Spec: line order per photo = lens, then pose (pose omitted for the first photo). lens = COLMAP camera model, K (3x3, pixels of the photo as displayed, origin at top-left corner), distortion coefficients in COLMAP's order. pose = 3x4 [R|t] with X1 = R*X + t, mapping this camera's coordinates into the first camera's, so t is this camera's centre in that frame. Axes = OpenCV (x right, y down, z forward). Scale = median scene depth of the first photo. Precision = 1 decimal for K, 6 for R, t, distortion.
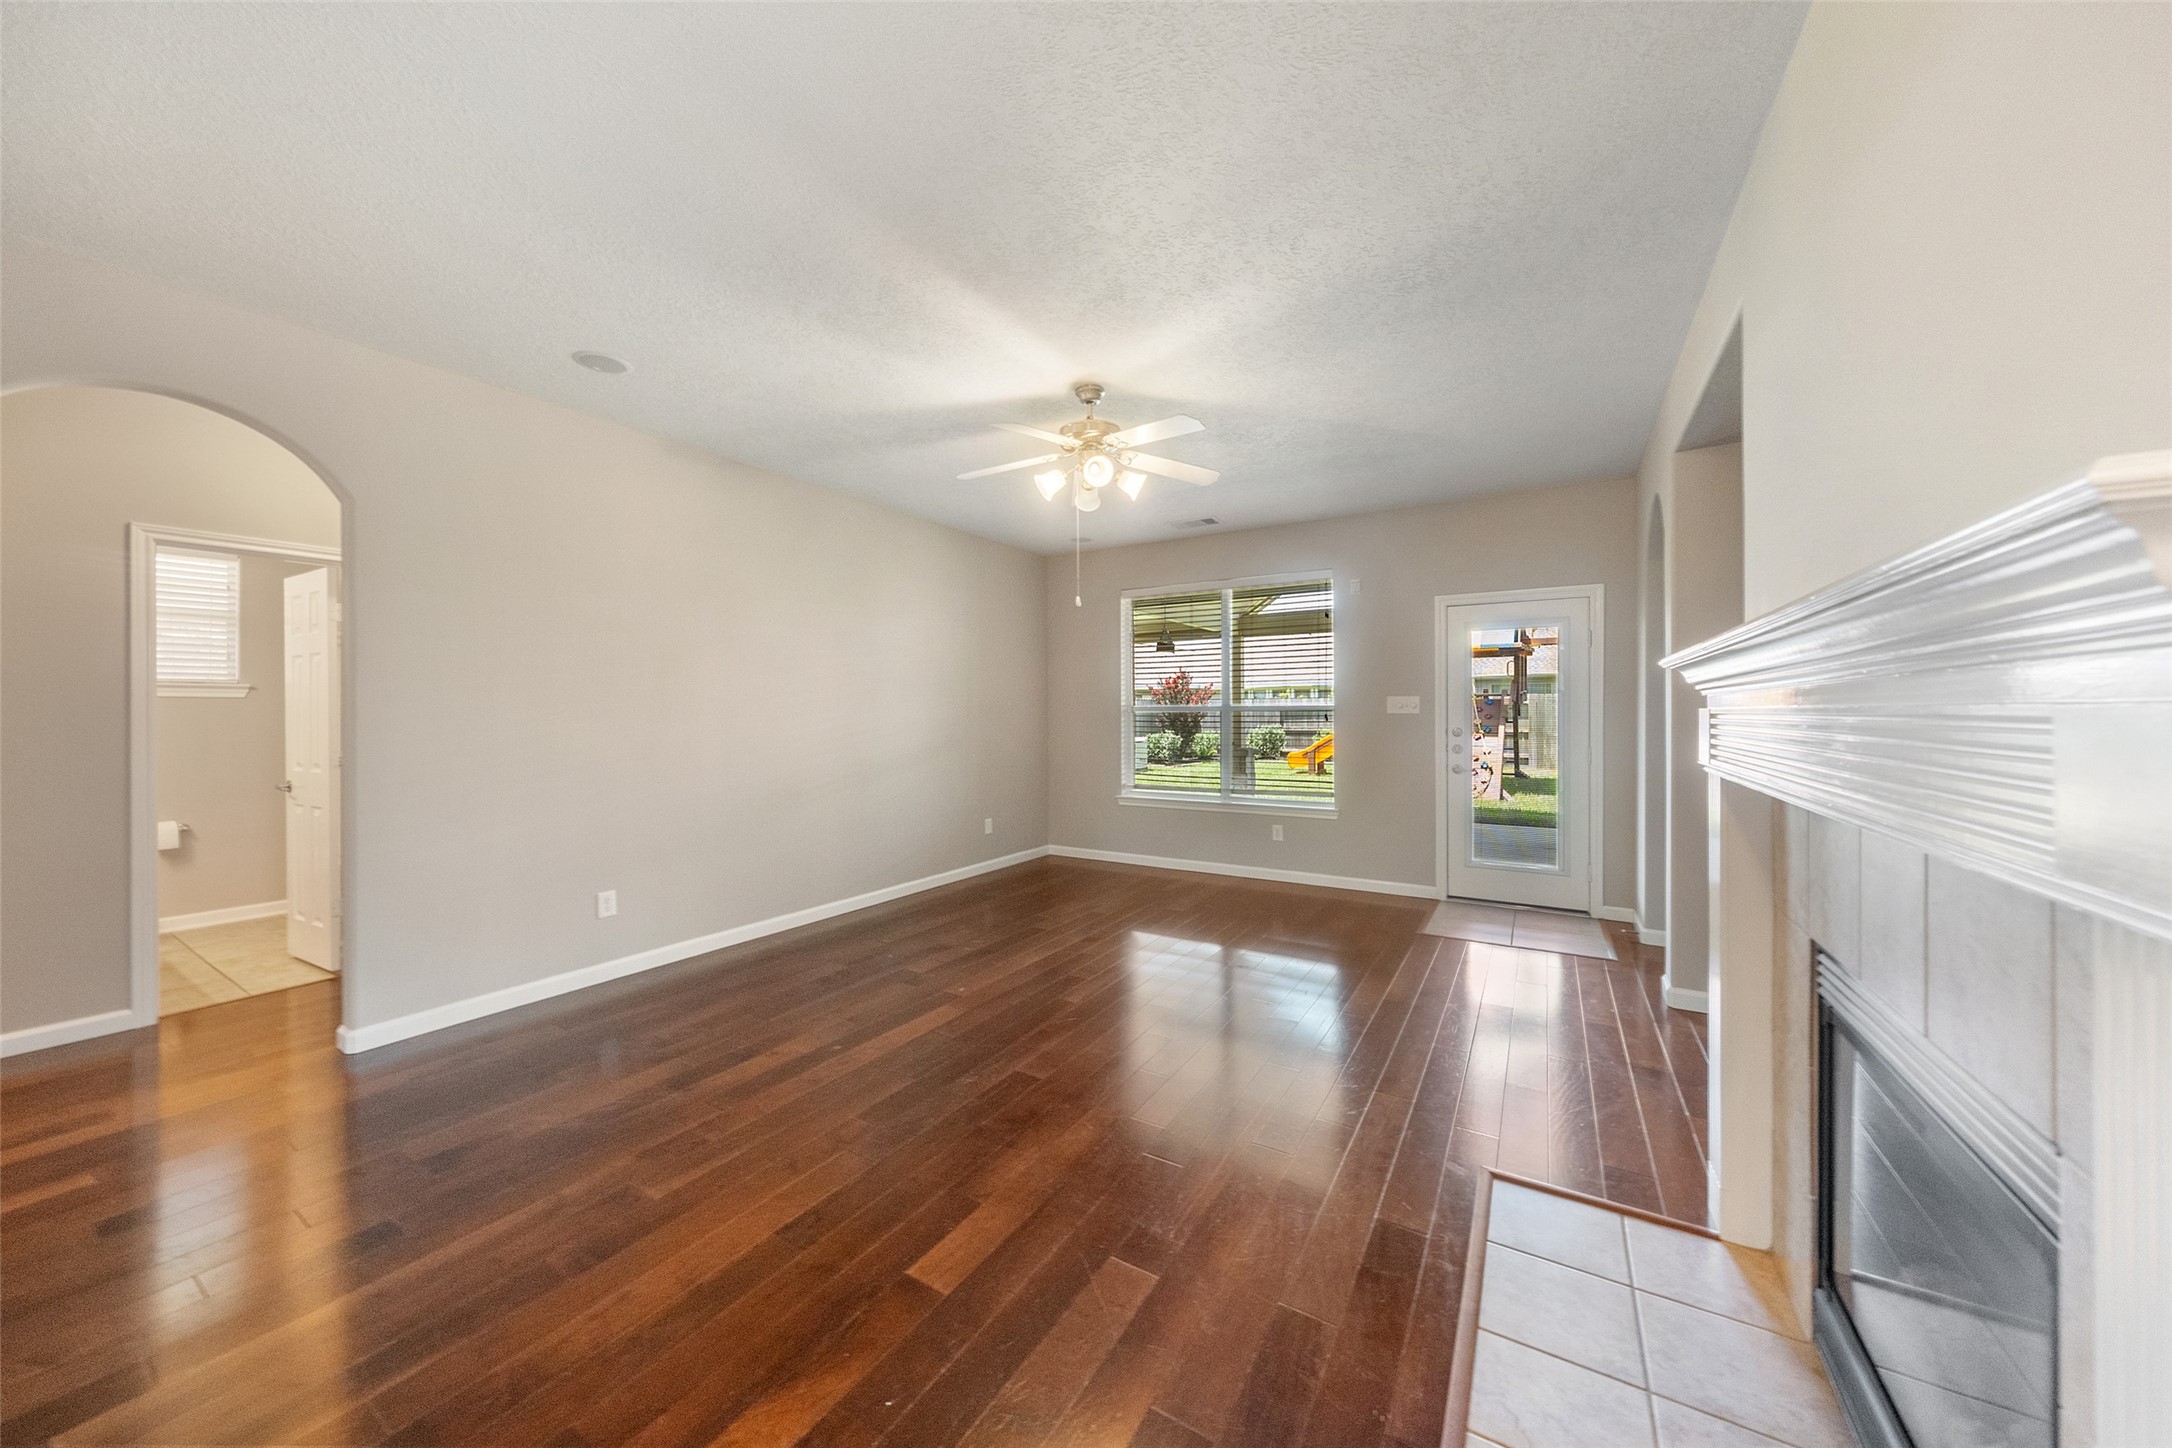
lens RADIAL K [[753.3, 0, 1087.9], [0, 753.3, 716.4], [0, 0, 1]] dist [-0.001819, -0.000014]
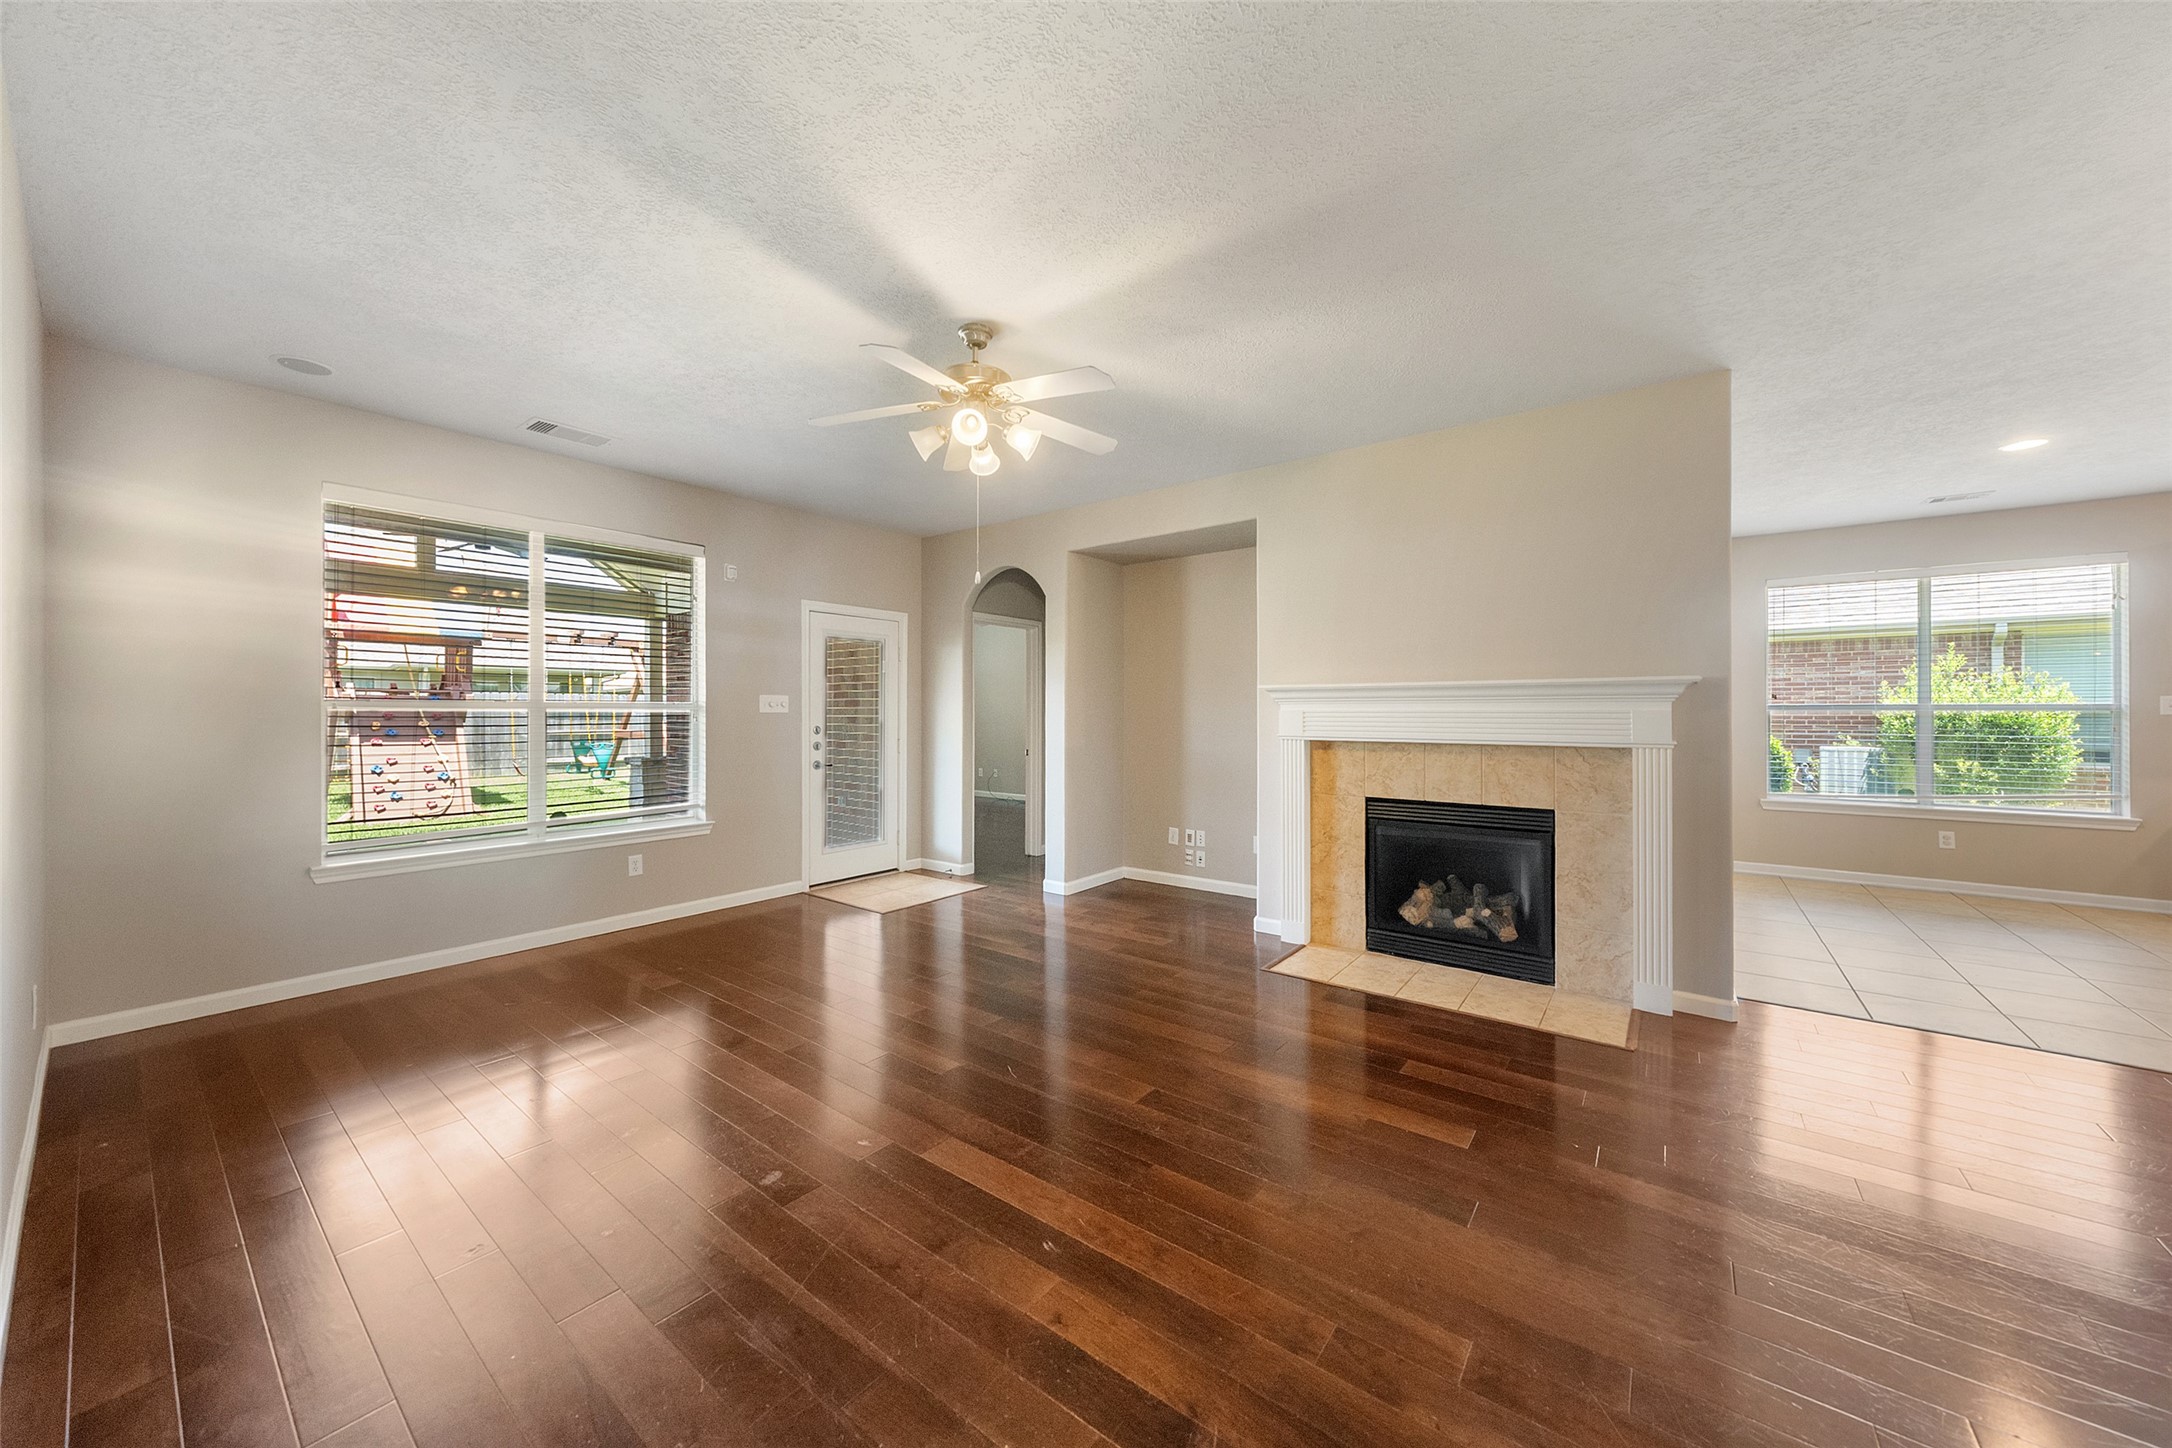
lens RADIAL K [[753.3, 0, 1091.8], [0, 753.3, 715.4], [0, 0, 1]] dist [-0.001819, -0.000014]
pose [[0.106114, -0.000559, 0.994354, -0.852820], [0.003699, 0.999993, 0.000167, 0.001886], [-0.994347, 0.003661, 0.106115, 0.807791]]
